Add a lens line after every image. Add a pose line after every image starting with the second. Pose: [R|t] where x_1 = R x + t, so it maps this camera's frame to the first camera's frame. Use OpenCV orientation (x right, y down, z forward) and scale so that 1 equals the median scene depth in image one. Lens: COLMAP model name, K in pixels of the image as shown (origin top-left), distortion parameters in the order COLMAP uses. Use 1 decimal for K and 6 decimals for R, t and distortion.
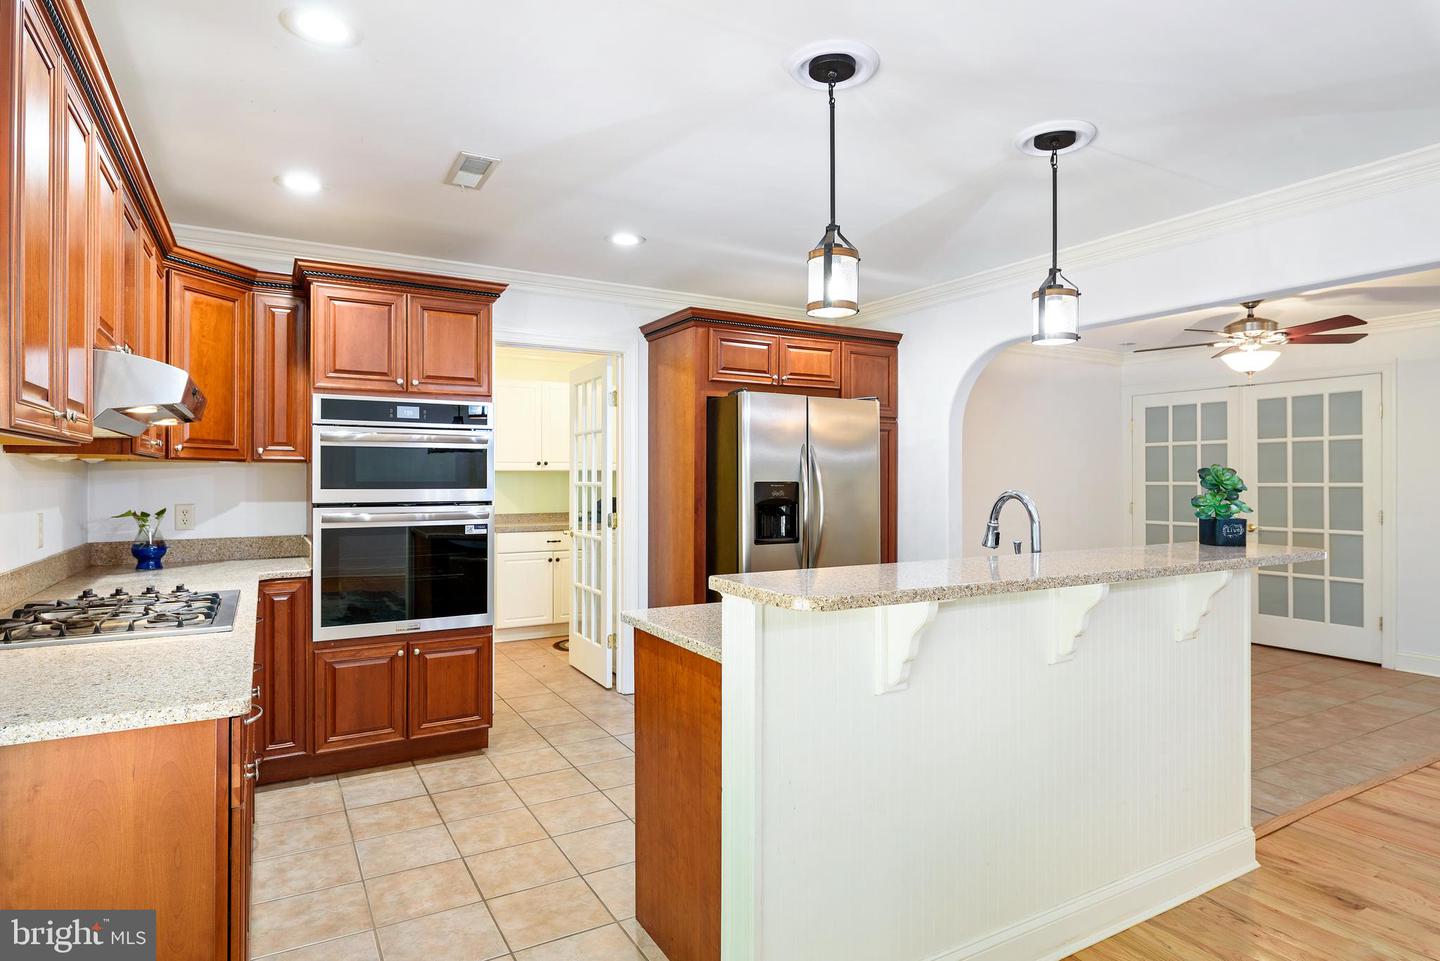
lens RADIAL K [[787.7, 0, 720.2], [0, 787.7, 479.6], [0, 0, 1]] dist [0.006766, -0.001953]
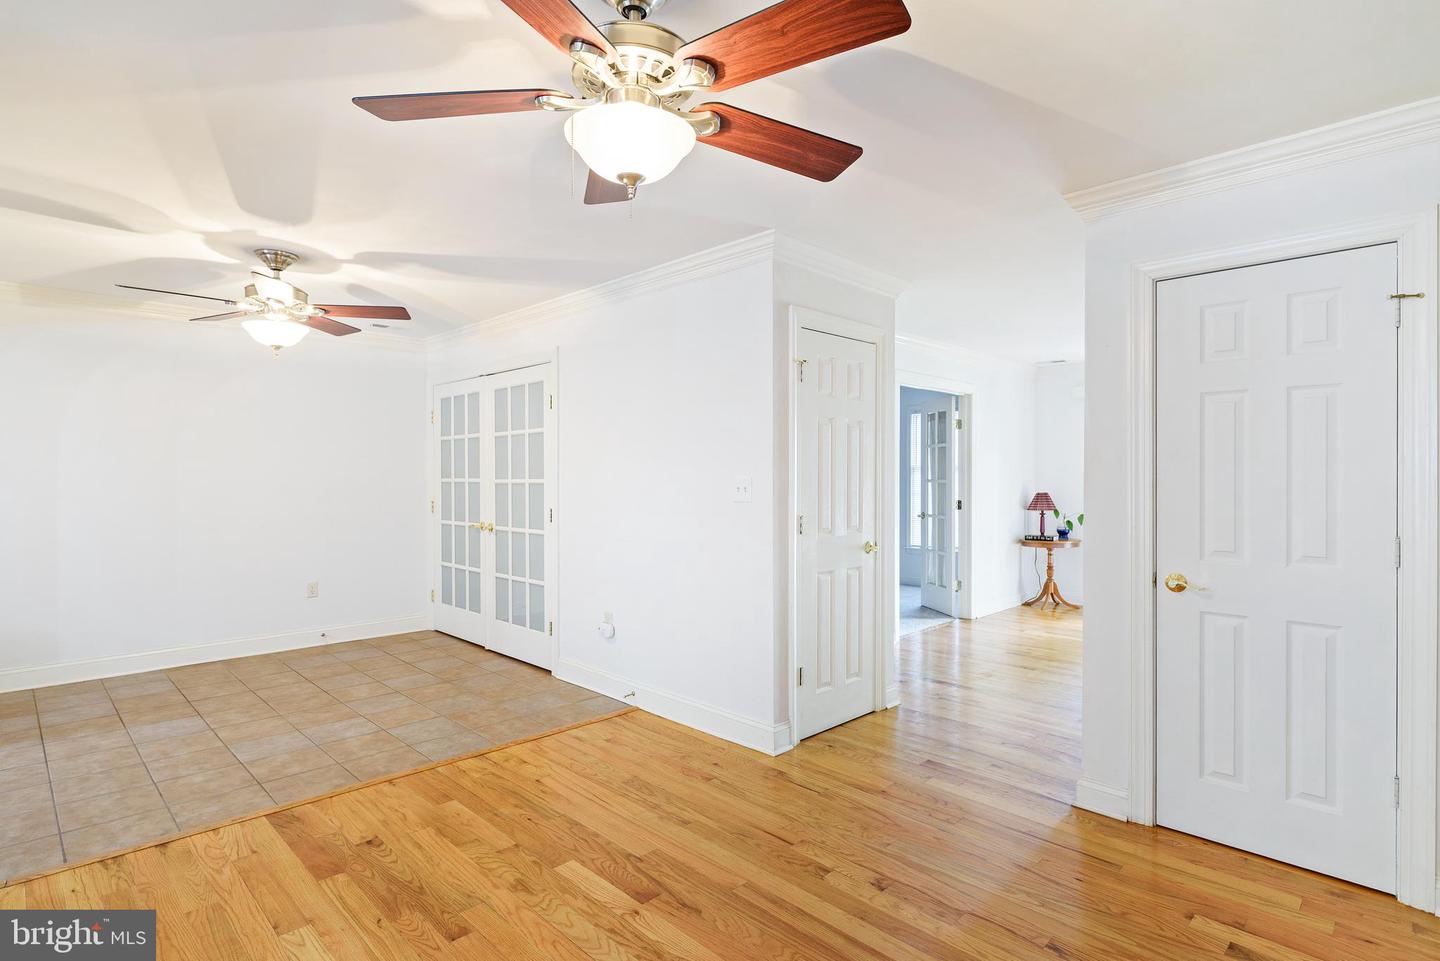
lens RADIAL K [[725.5, 0, 714.4], [0, 725.5, 473.2], [0, 0, 1]] dist [0.001499, -0.002316]
pose [[0.965087, 0.003871, 0.261901, 1.205139], [-0.002104, 0.999973, -0.007027, 0.003572], [-0.261921, 0.006230, 0.965069, 0.169215]]
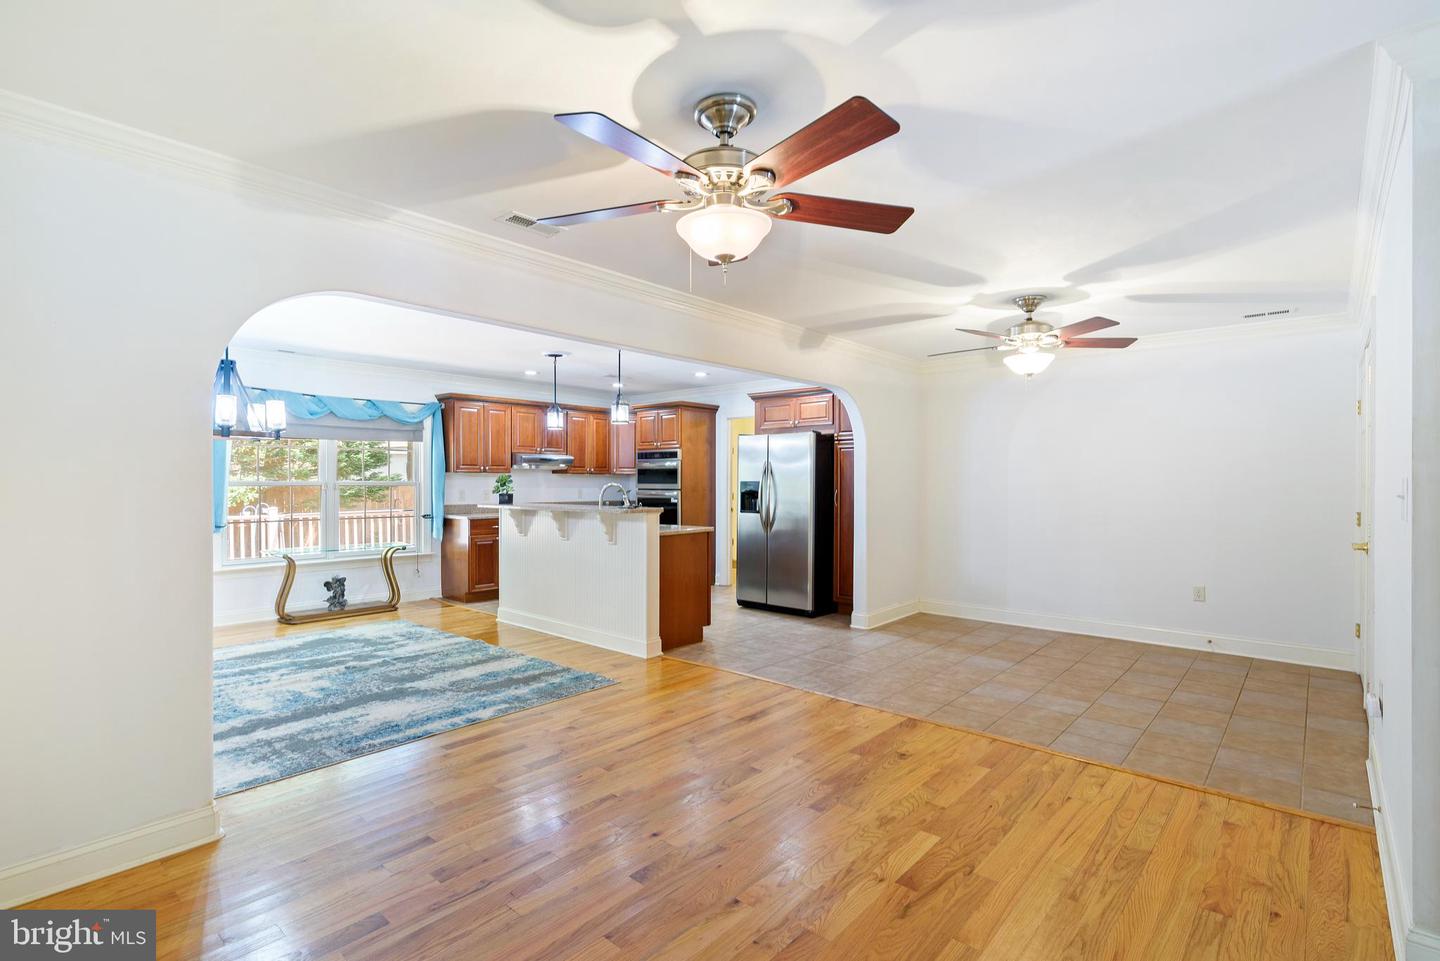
lens RADIAL K [[689.2, 0, 722.1], [0, 689.2, 487.6], [0, 0, 1]] dist [0.009614, 0.000261]
pose [[0.321750, 0.007526, -0.946795, 1.831815], [-0.001983, 0.999972, 0.007275, 0.006774], [0.946823, -0.000463, 0.321756, 0.430278]]
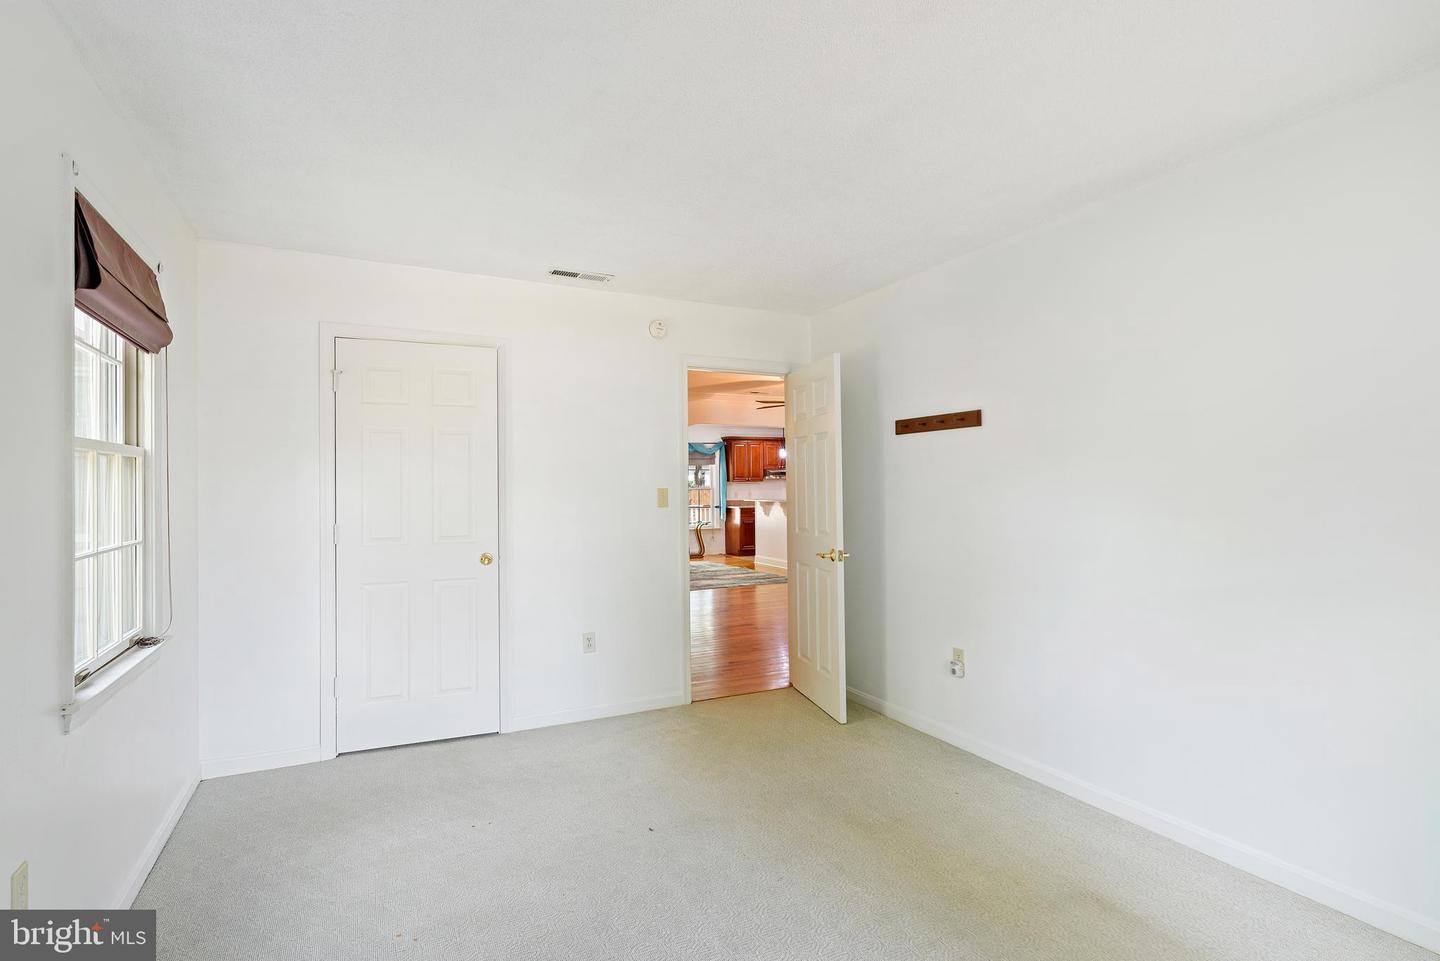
lens RADIAL K [[689.2, 0, 721.4], [0, 689.2, 482.5], [0, 0, 1]] dist [0.009614, 0.000261]
pose [[-0.053229, -0.003724, -0.998575, 3.169141], [0.006241, 0.999972, -0.004062, -0.004170], [0.998563, -0.006448, -0.053204, 0.471699]]
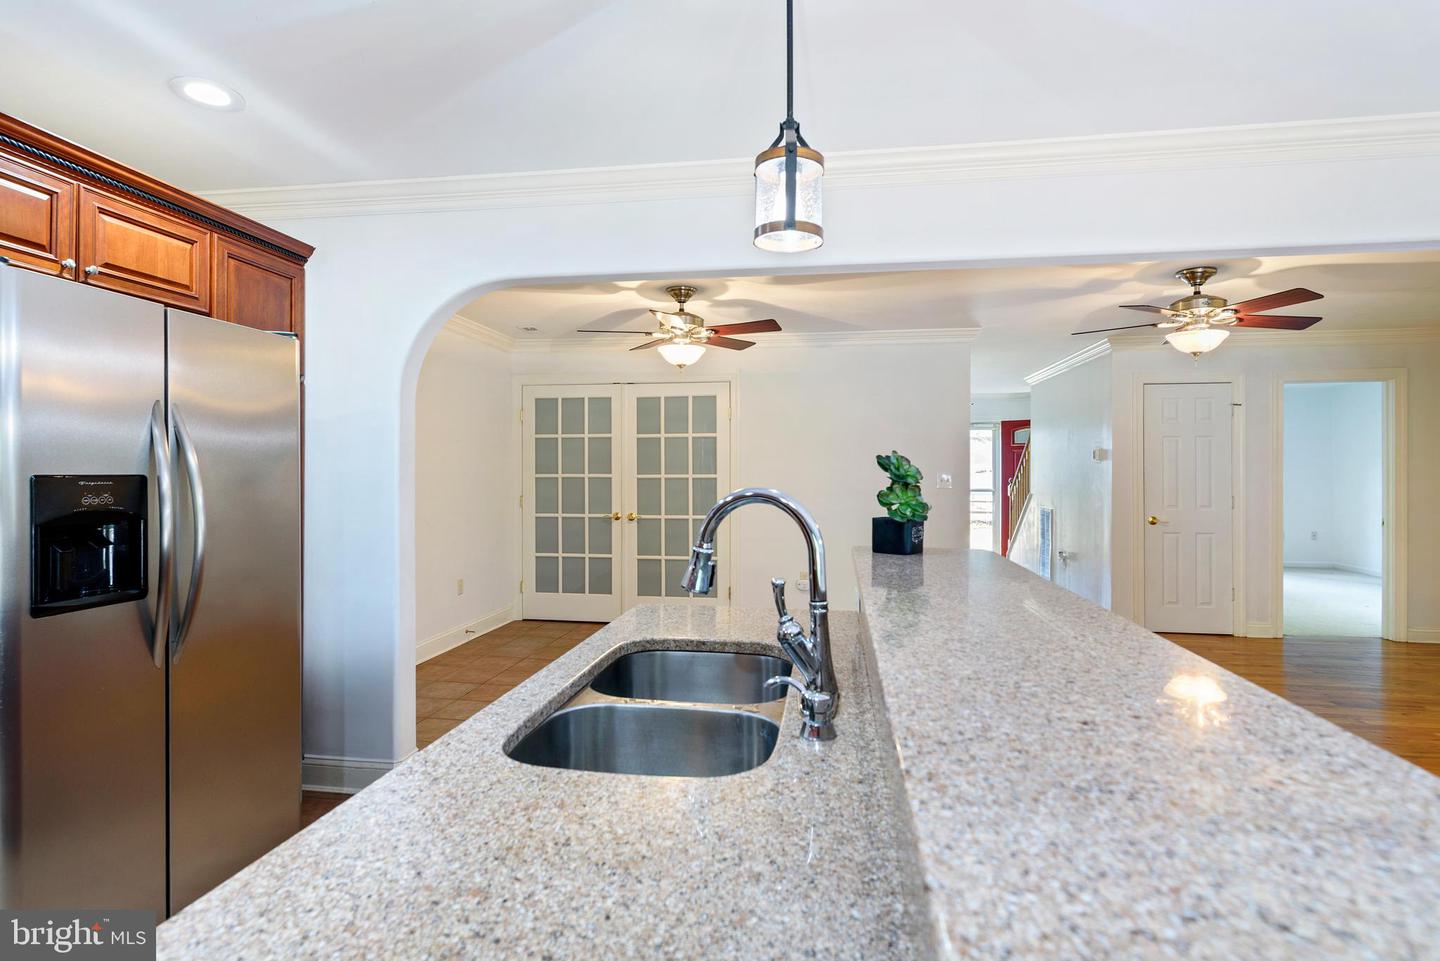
lens RADIAL K [[725.5, 0, 709.6], [0, 725.5, 473.9], [0, 0, 1]] dist [0.001499, -0.002316]
pose [[0.642024, -0.001996, 0.766682, -0.025390], [0.001041, 0.999998, 0.001731, 0.002198], [-0.766684, -0.000313, 0.642024, 0.490444]]
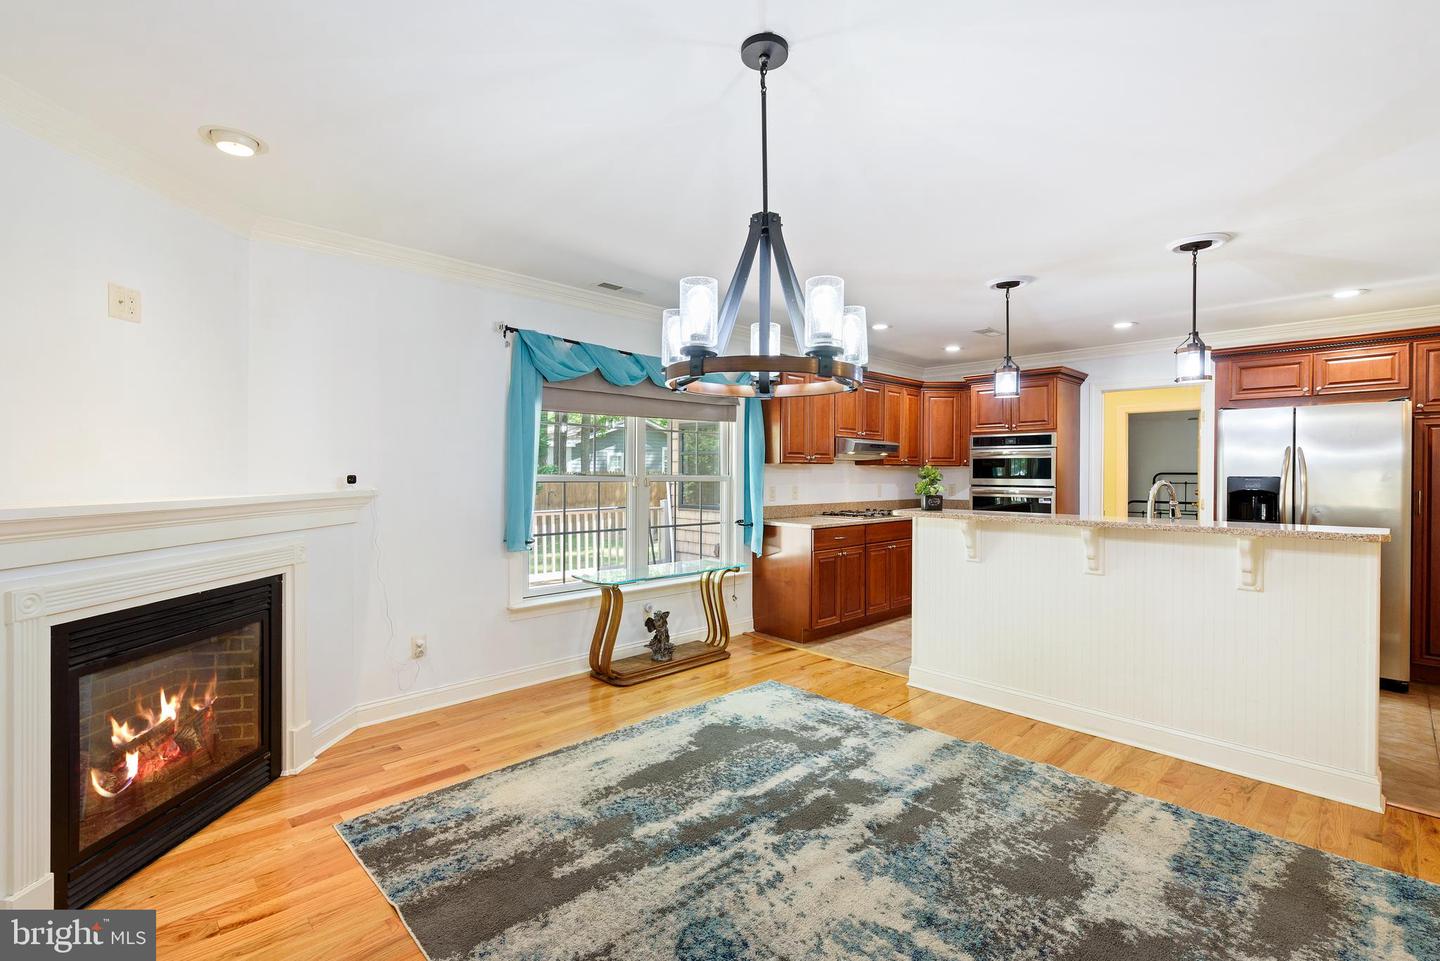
lens RADIAL K [[638.9, 0, 722.1], [0, 638.9, 481.9], [0, 0, 1]] dist [0.000334, -0.000982]
pose [[0.240154, 0.012511, -0.970654, 0.973200], [-0.004646, 0.999920, 0.011738, 0.003295], [0.970724, 0.001691, 0.240193, -0.106990]]
